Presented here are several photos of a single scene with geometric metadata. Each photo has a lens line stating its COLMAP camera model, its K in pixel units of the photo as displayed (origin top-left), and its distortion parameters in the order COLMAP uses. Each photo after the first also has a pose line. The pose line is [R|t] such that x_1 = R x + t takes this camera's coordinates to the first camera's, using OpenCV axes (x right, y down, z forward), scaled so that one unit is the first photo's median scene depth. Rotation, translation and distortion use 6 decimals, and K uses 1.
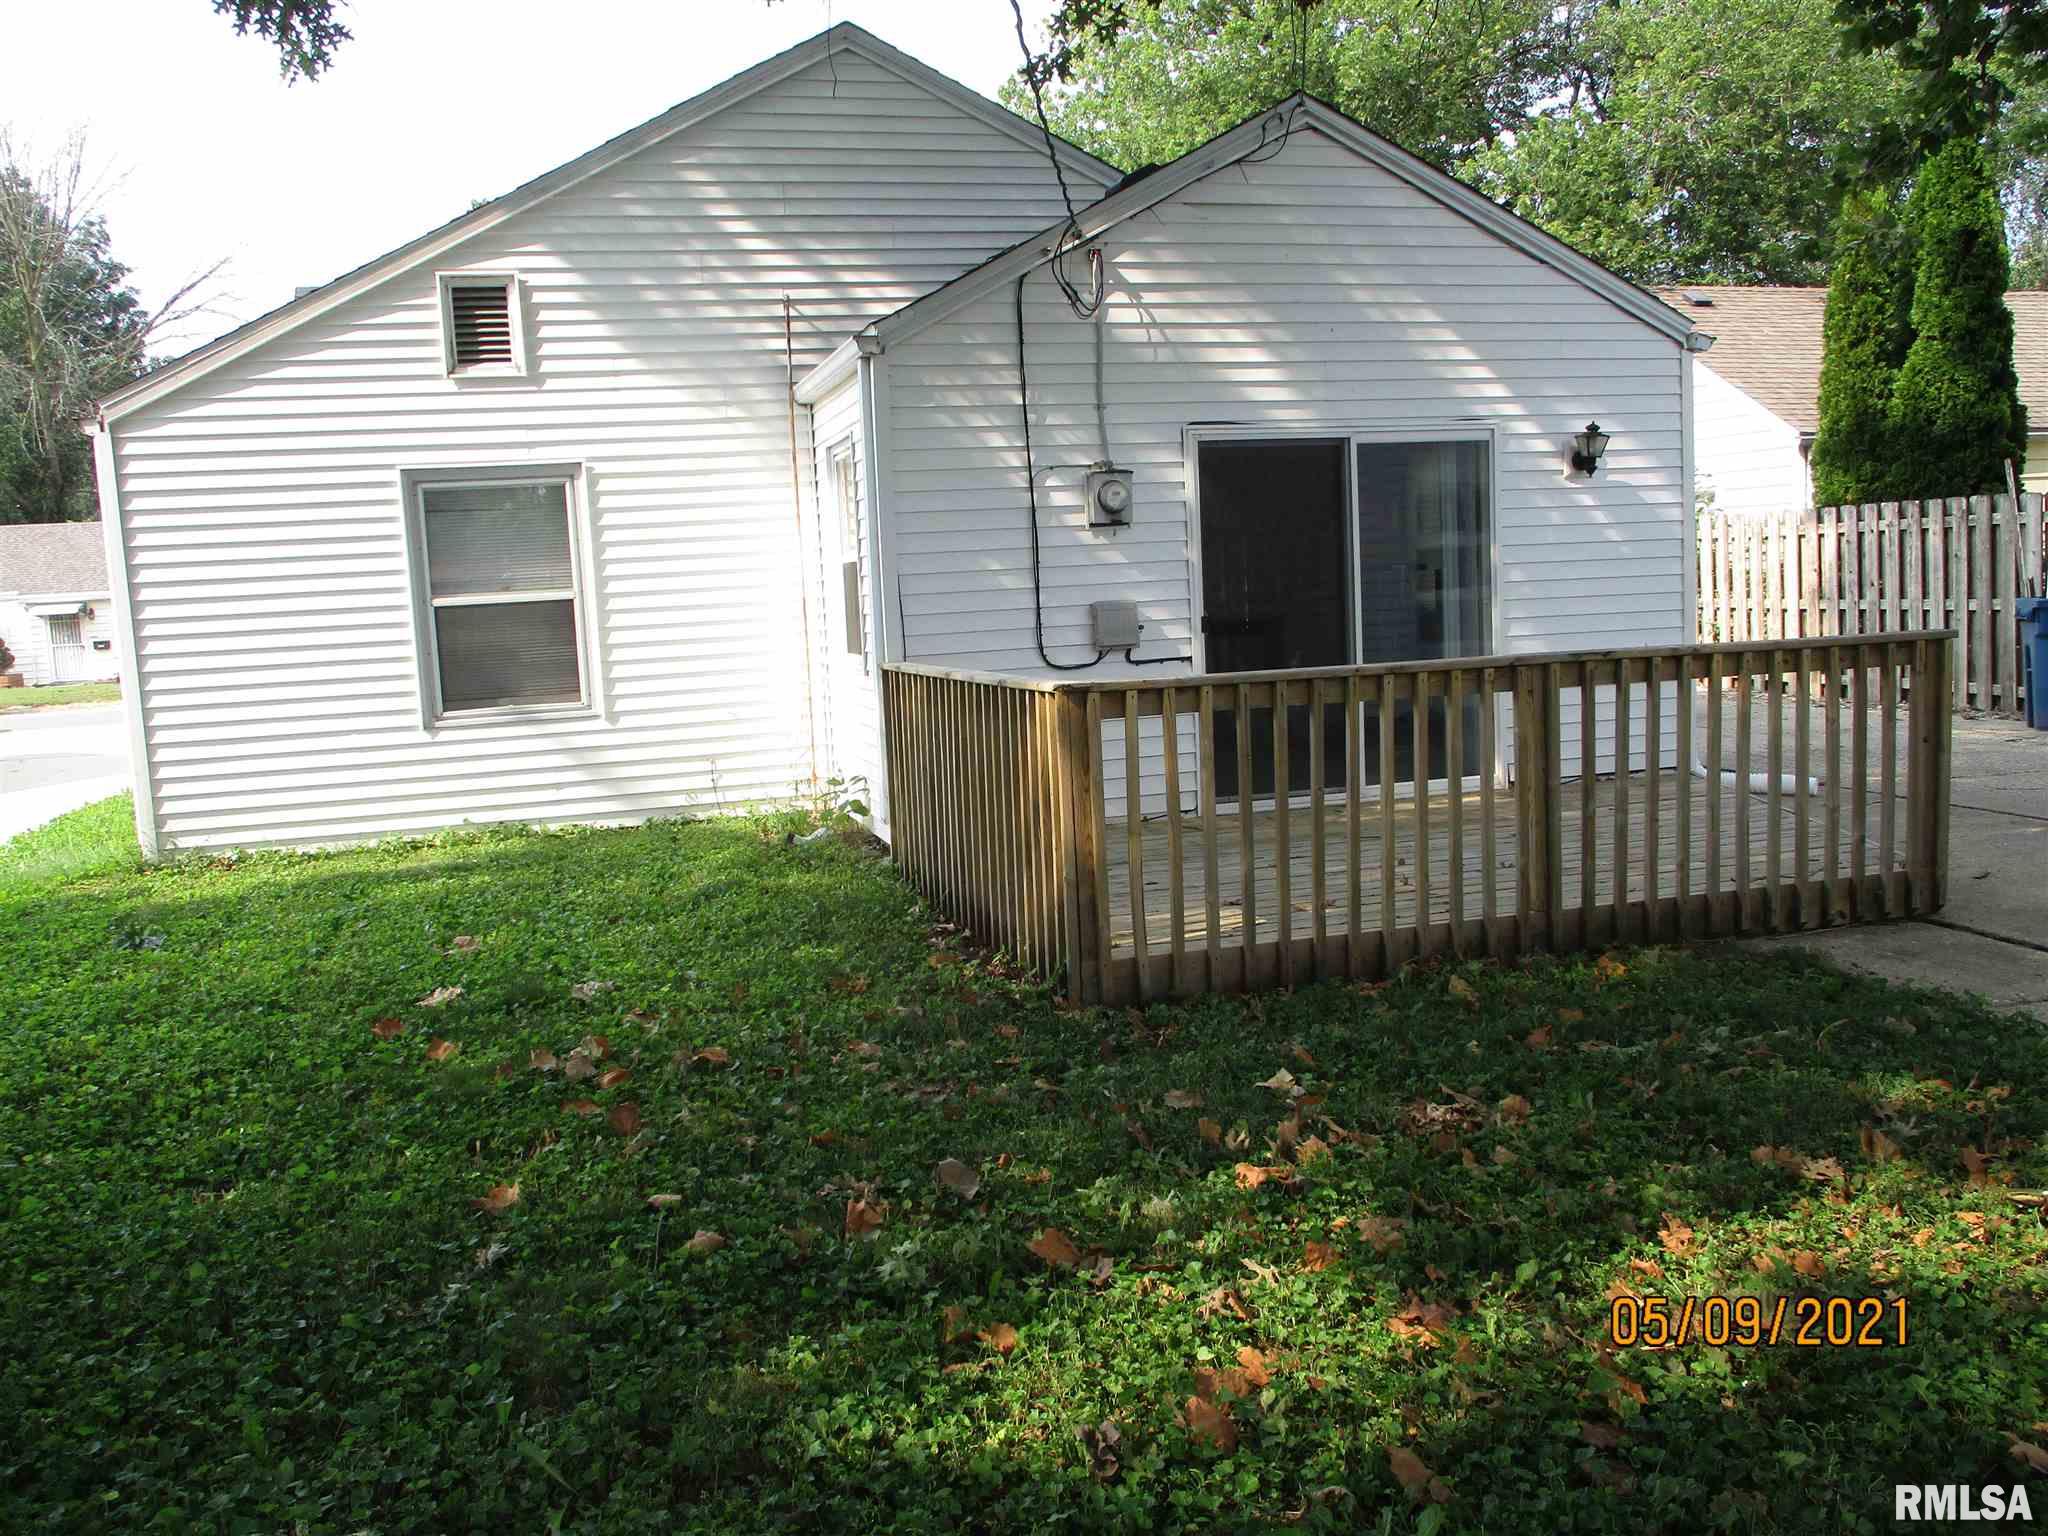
lens RADIAL K [[1655.8, 0, 1033.8], [0, 1655.8, 763.7], [0, 0, 1]] dist [-0.048723, 0.004987]
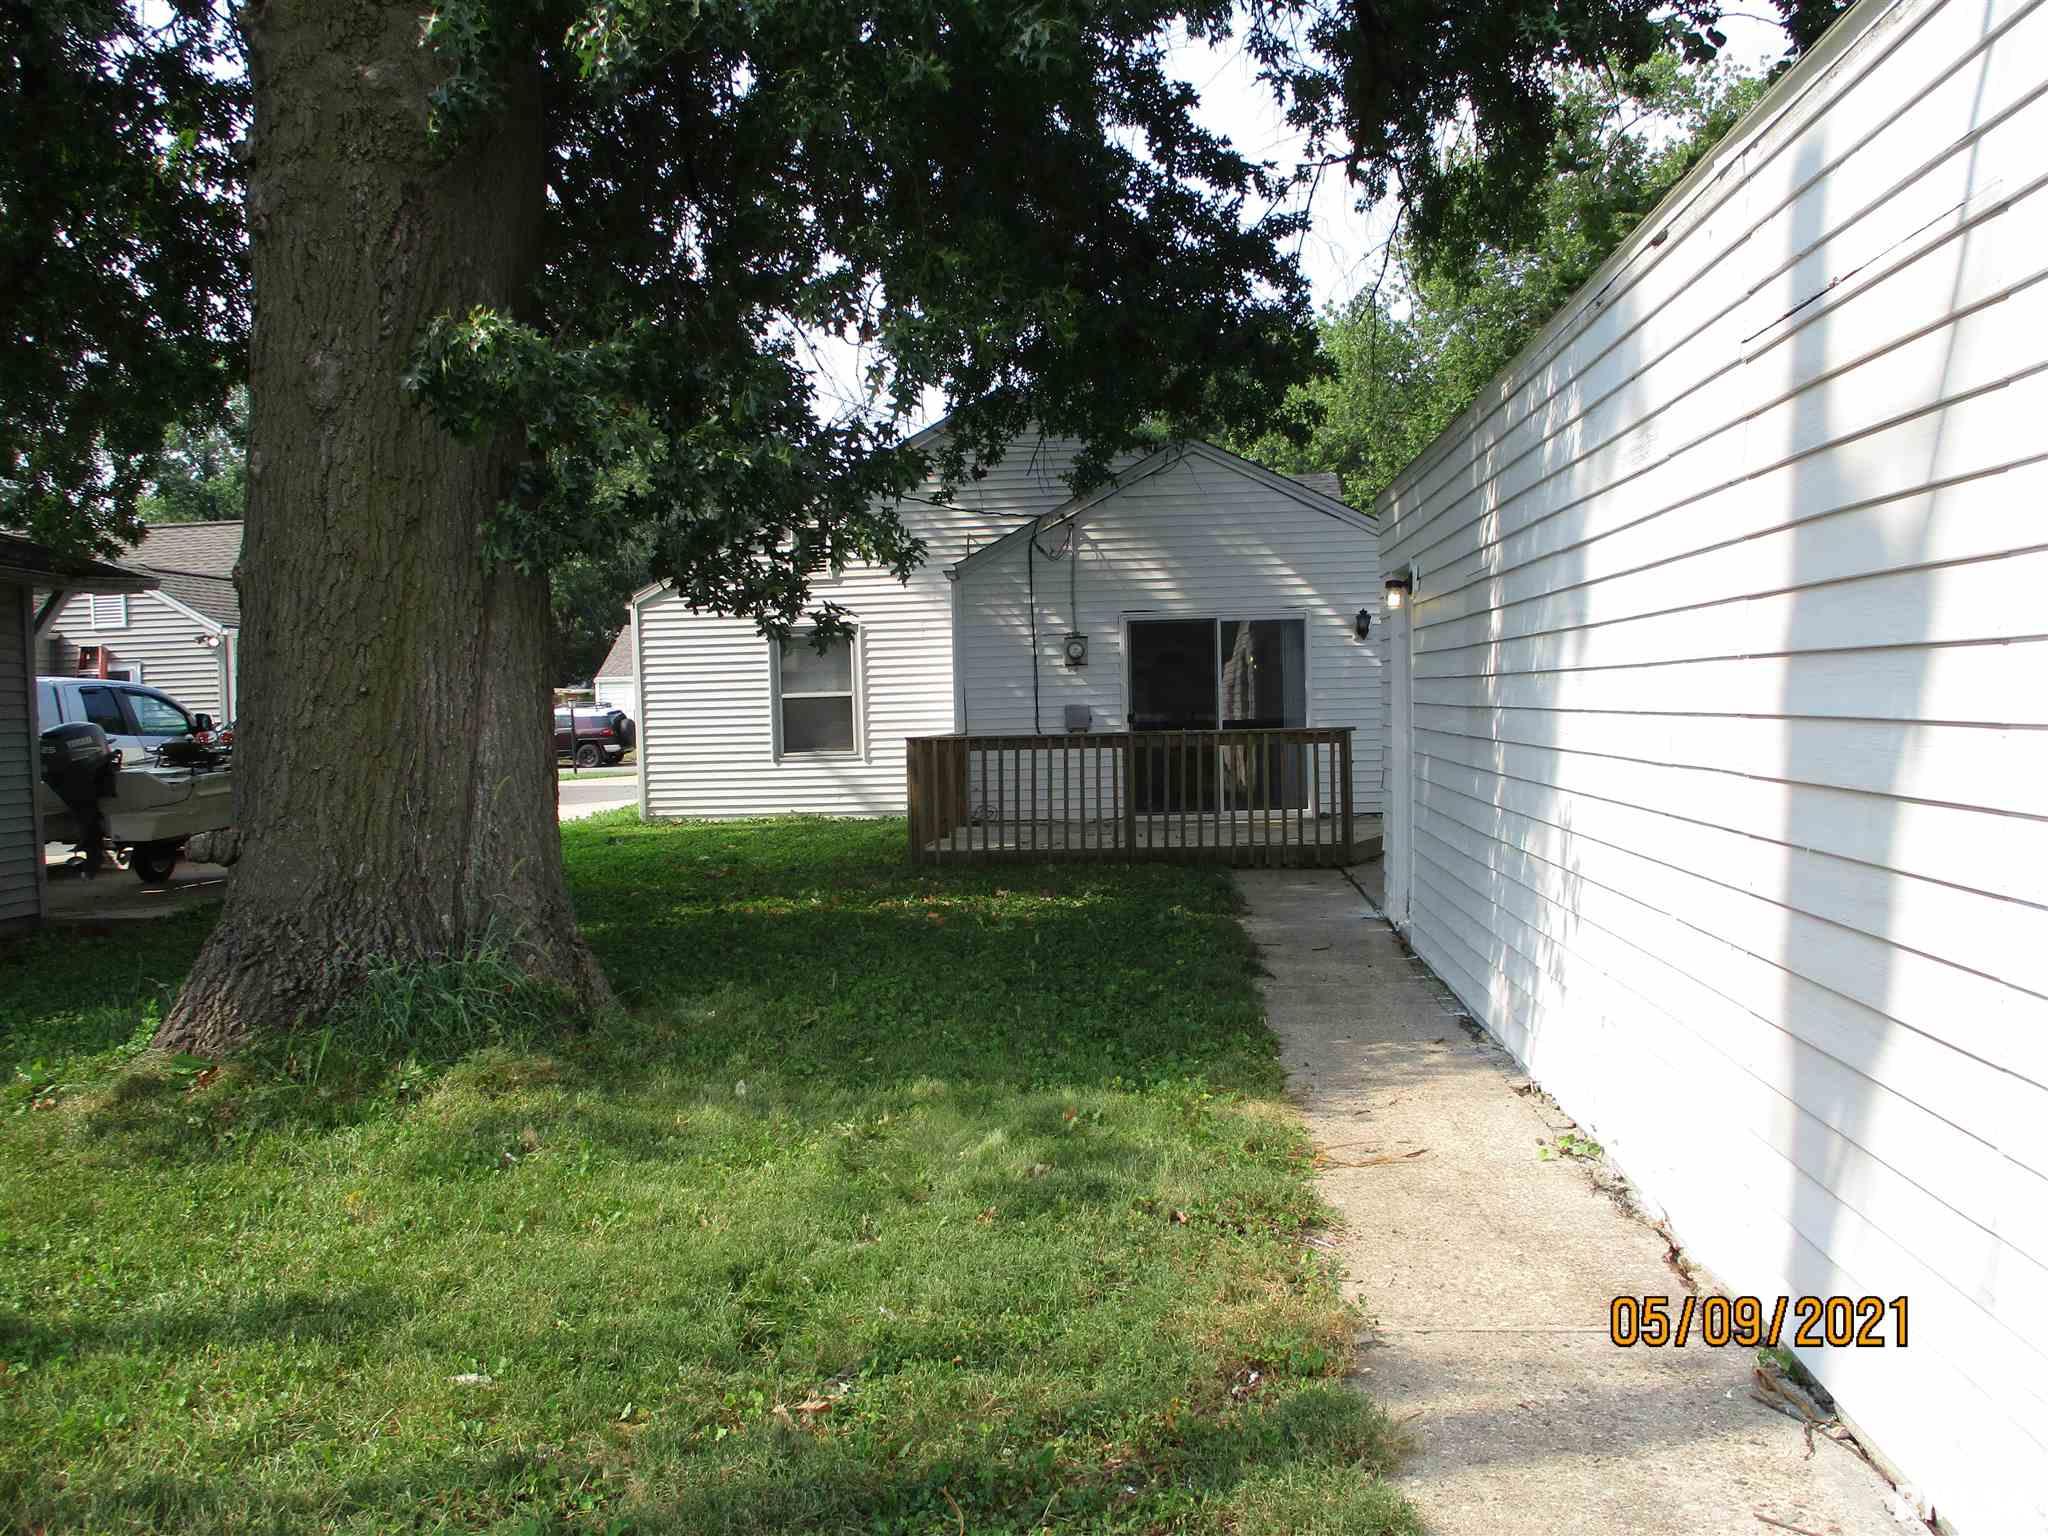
lens RADIAL K [[1655.8, 0, 1016.8], [0, 1655.8, 769.6], [0, 0, 1]] dist [-0.048723, 0.004987]
pose [[0.932017, 0.039084, -0.360301, 0.622893], [-0.058370, 0.997377, -0.042798, 0.057317], [0.357684, 0.060919, 0.931854, -0.736800]]
